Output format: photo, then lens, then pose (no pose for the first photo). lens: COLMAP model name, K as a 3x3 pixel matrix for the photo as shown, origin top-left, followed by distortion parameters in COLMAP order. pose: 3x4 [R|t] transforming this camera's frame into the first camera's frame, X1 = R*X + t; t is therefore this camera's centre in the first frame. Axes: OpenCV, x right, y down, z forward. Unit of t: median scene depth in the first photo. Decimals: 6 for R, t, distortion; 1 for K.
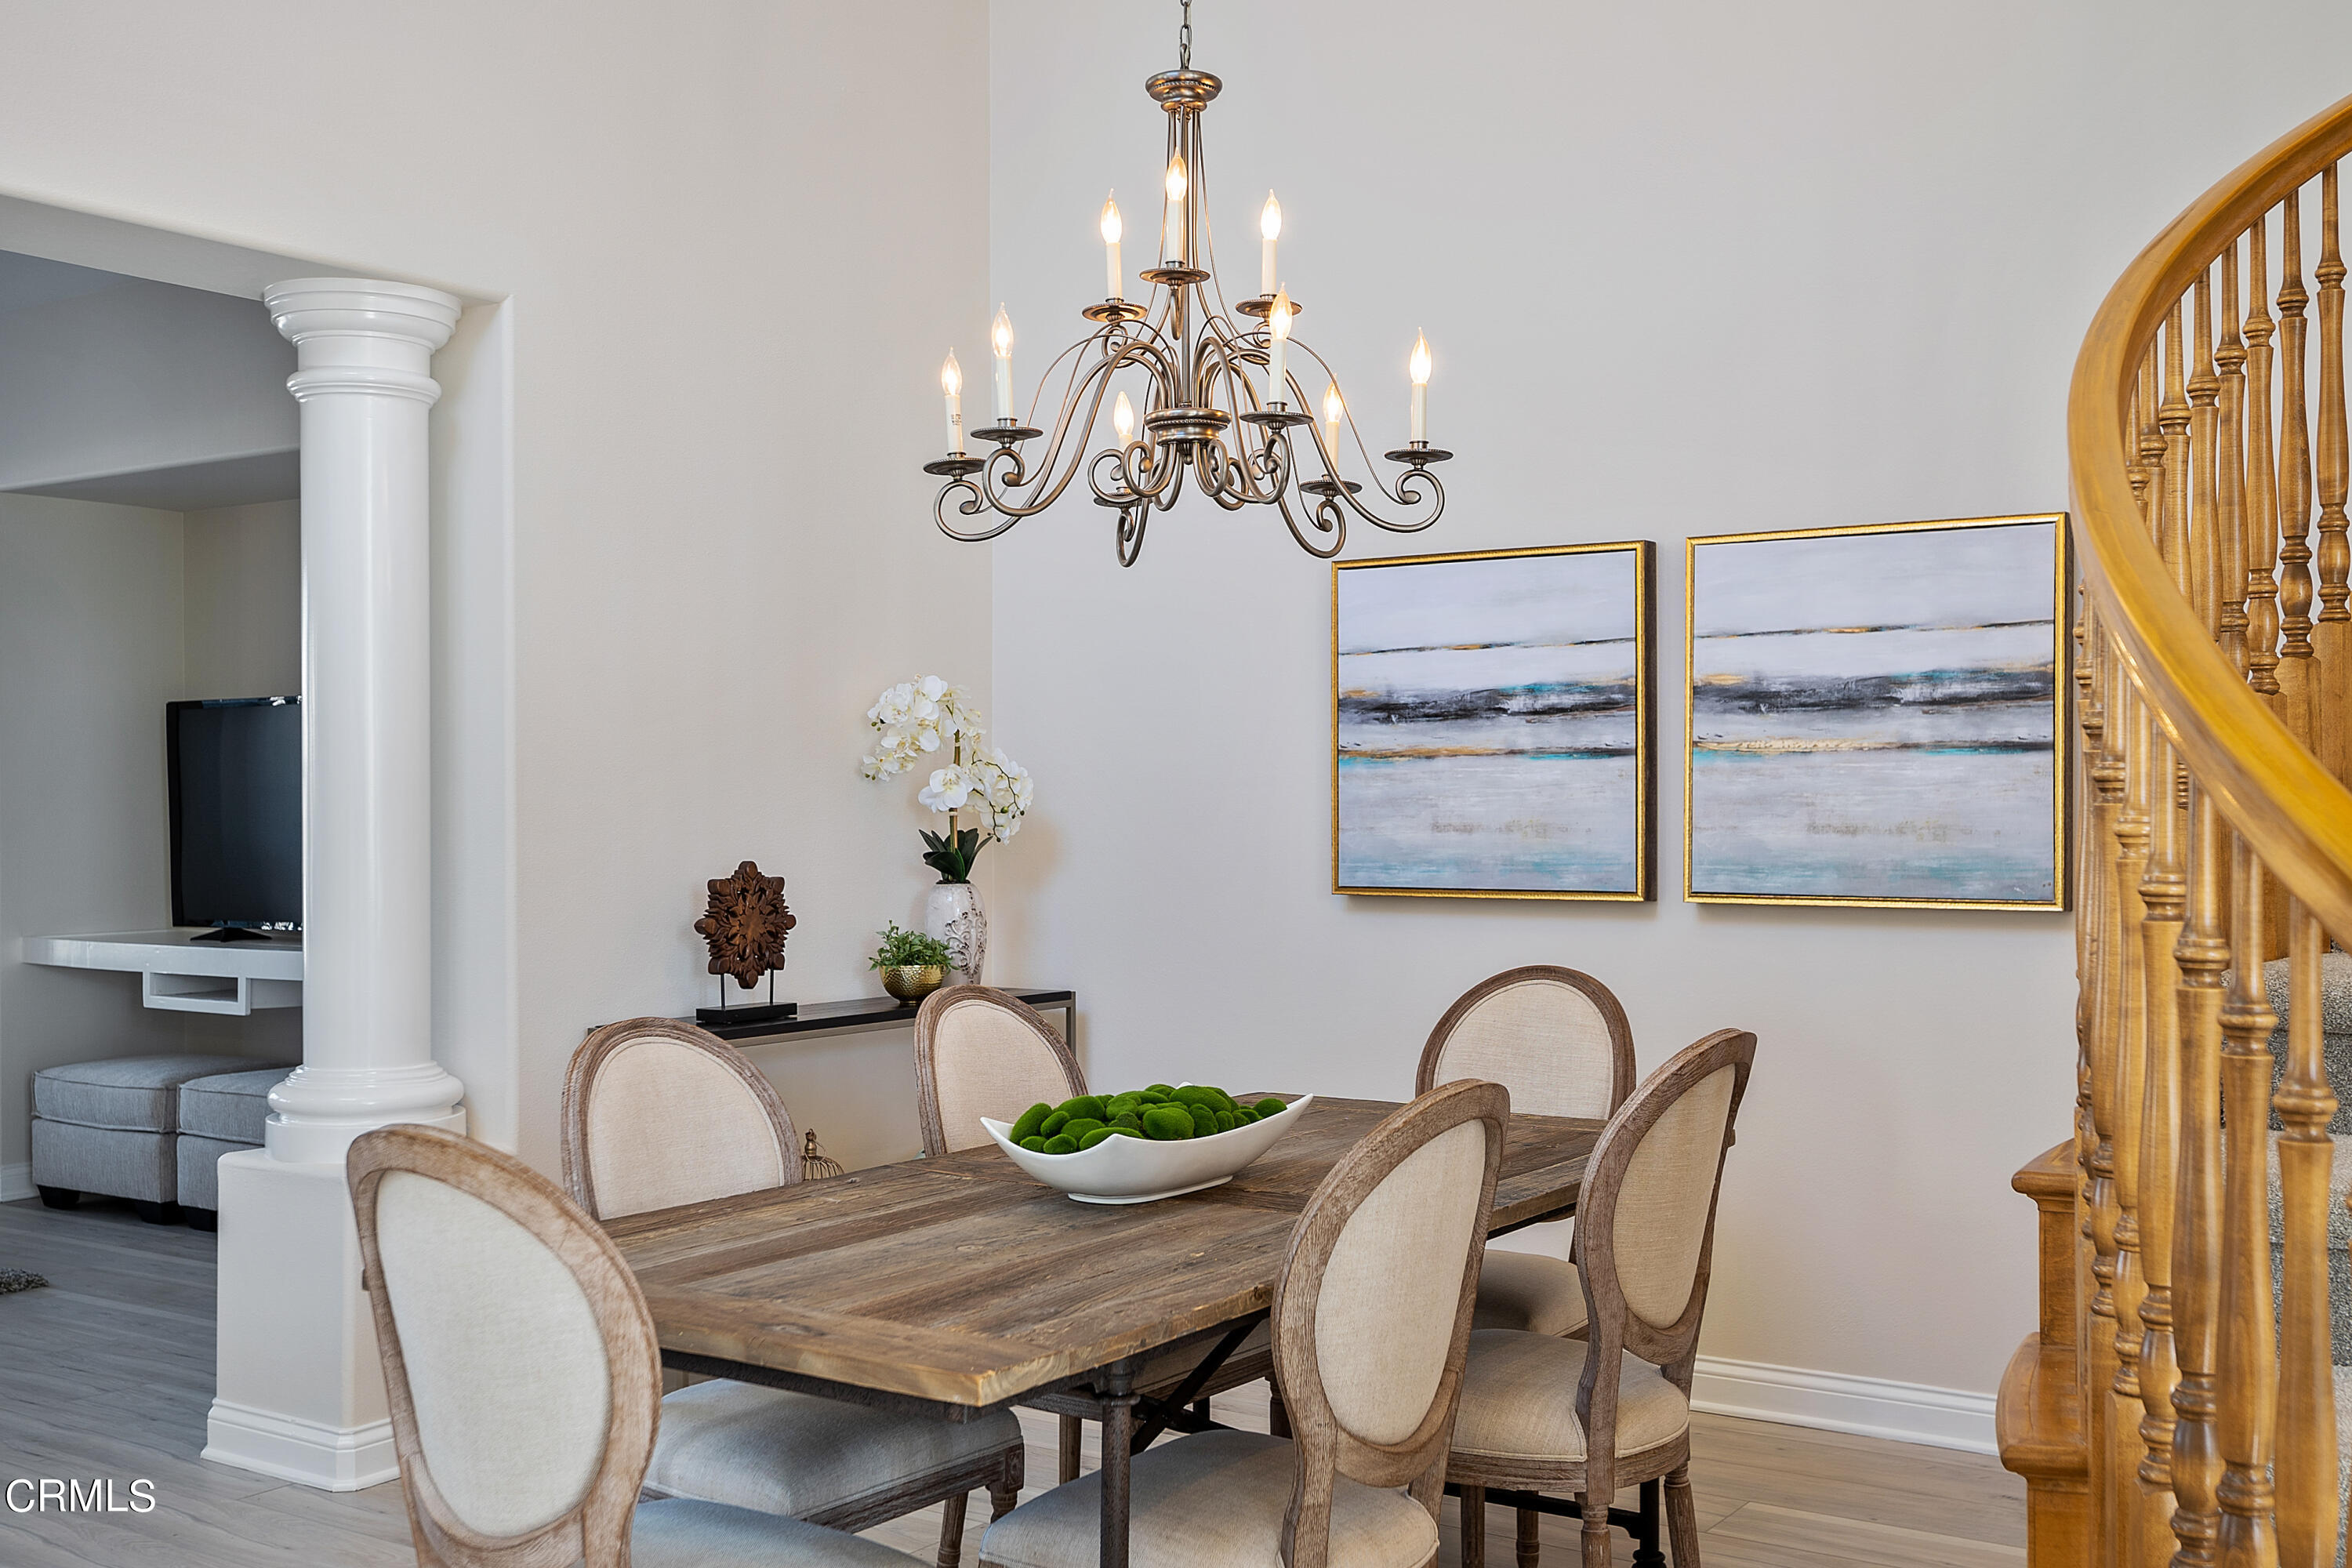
lens RADIAL K [[2384.7, 0, 1176.0], [0, 2384.7, 784.0], [0, 0, 1]] dist [0.005907, 0.008082]
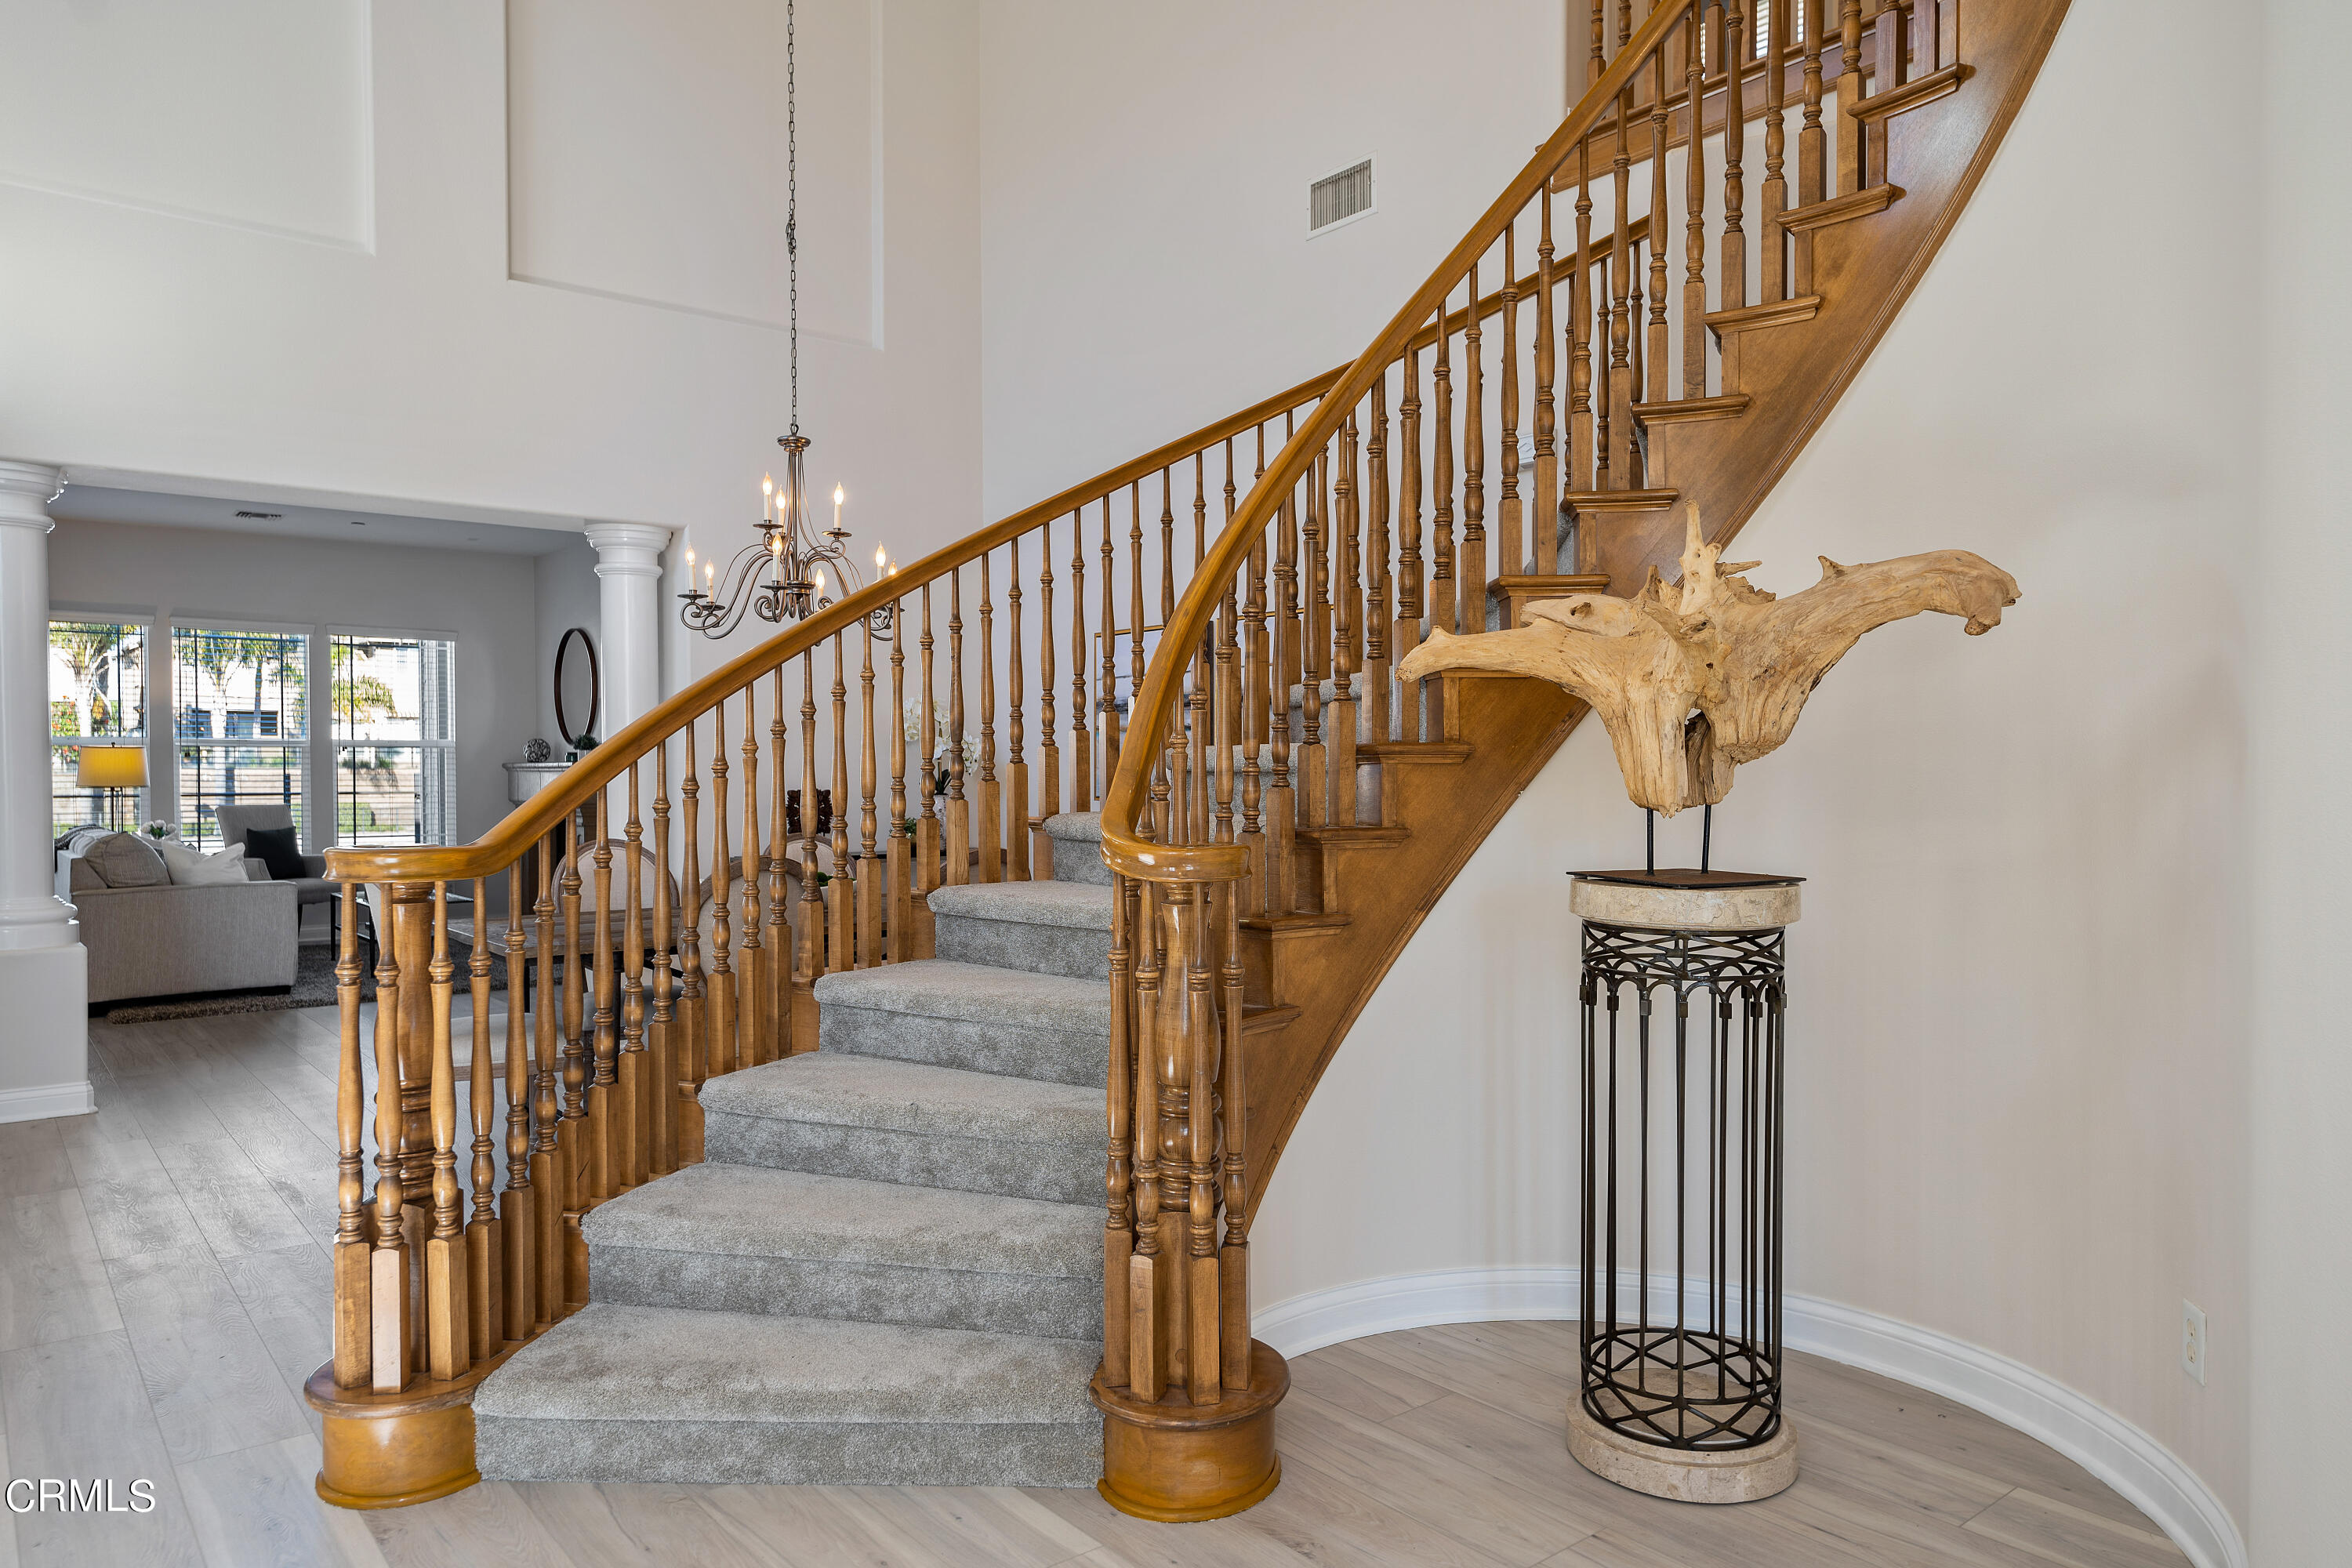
lens RADIAL K [[1553.8, 0, 1176.0], [0, 1553.8, 784.0], [0, 0, 1]] dist [0.083992, -0.080646]
pose [[0.951061, 0.002850, -0.308990, 0.601571], [0.001440, 0.999906, 0.013654, 0.016484], [0.309000, -0.013431, 0.950967, -0.252178]]
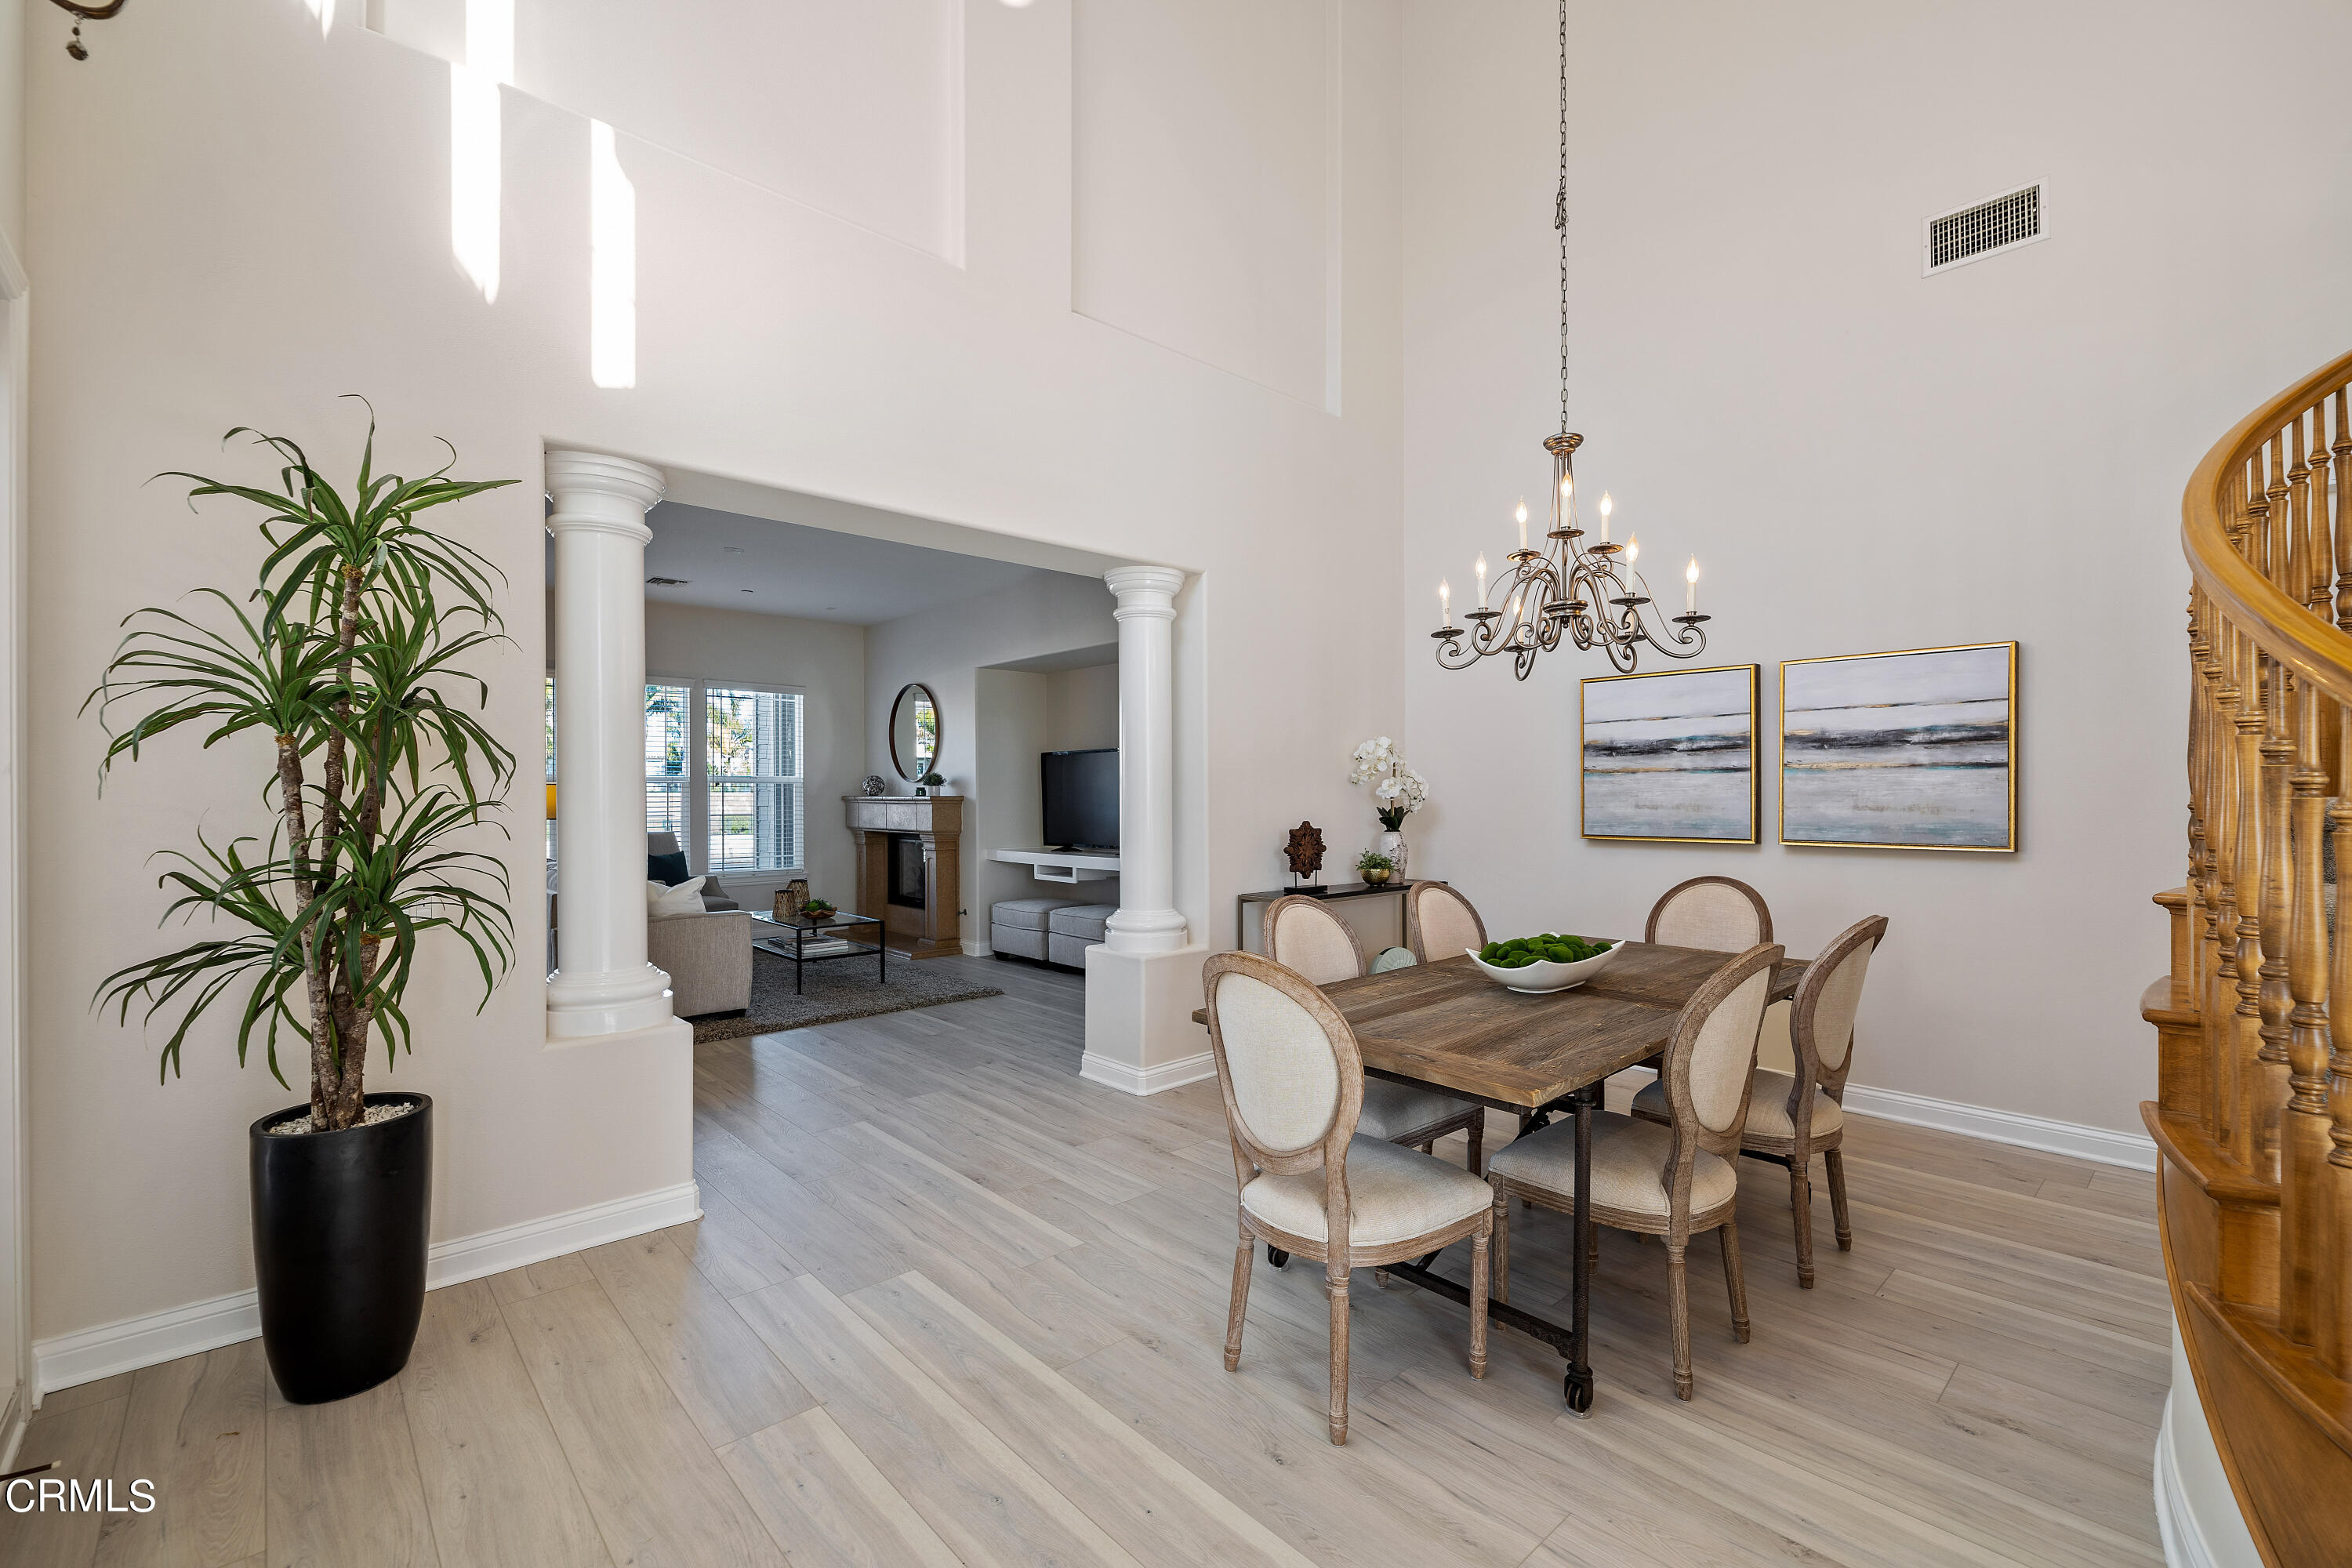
lens RADIAL K [[1009.3, 0, 1171.4], [0, 1009.3, 788.6], [0, 0, 1]] dist [0.000727, -0.000035]
pose [[0.970801, -0.001789, -0.239878, -0.082237], [0.002541, 0.999993, 0.002828, -0.000898], [0.239871, -0.003355, 0.970799, 0.063783]]
